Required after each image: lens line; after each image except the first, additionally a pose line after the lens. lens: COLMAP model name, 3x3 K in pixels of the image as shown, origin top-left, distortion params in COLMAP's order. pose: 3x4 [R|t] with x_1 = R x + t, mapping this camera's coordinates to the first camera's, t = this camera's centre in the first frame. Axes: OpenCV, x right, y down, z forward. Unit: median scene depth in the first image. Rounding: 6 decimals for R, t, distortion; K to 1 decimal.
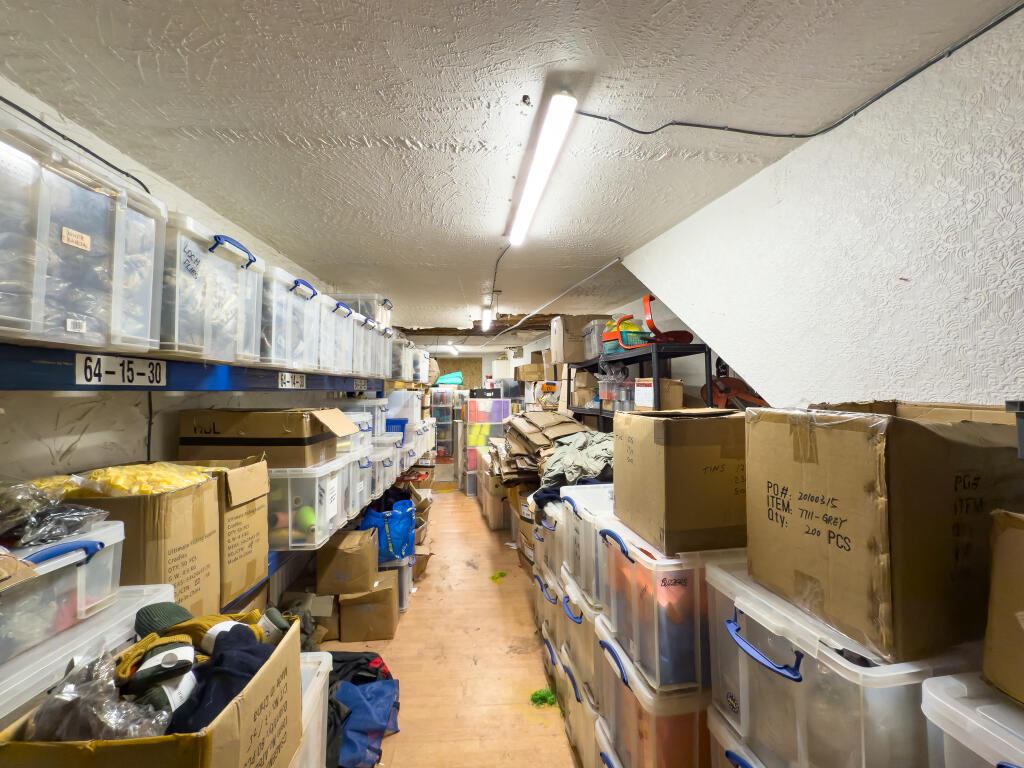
lens RADIAL K [[415.4, 0, 512.6], [0, 415.4, 384.7], [0, 0, 1]] dist [0.000832, -0.000471]
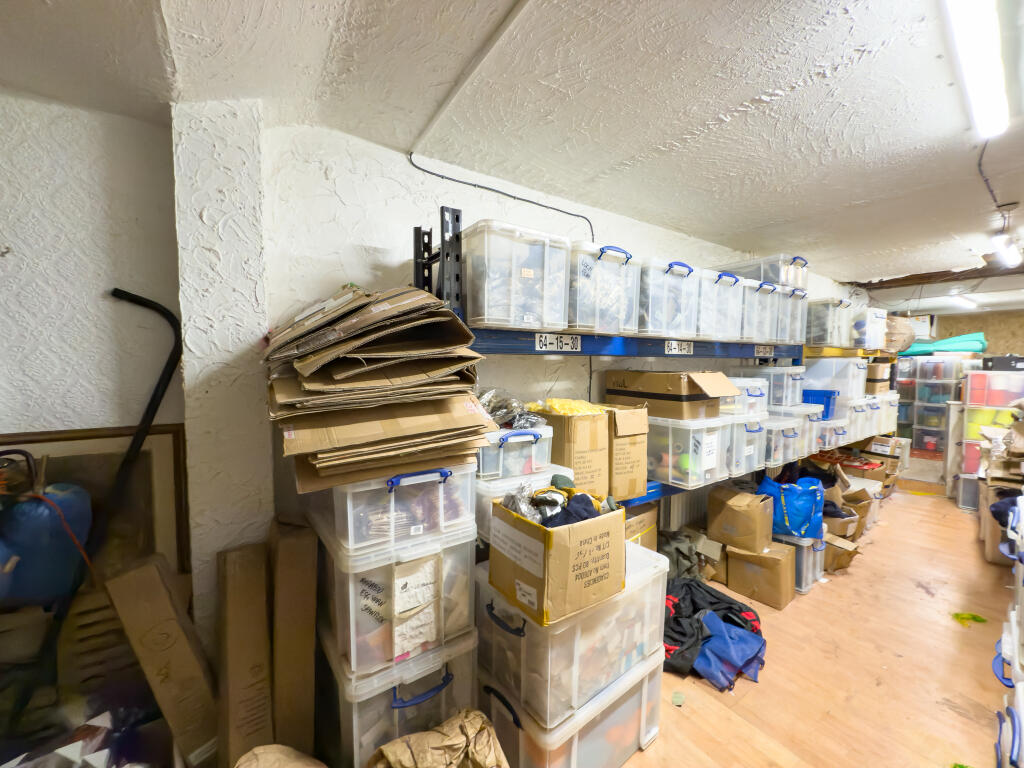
lens RADIAL K [[415.4, 0, 510.6], [0, 415.4, 385.7], [0, 0, 1]] dist [0.000832, -0.000471]
pose [[0.521704, 0.049283, -0.851702, 0.265047], [0.010024, 0.997907, 0.063883, 0.020666], [0.853068, -0.041865, 0.520118, -0.039556]]
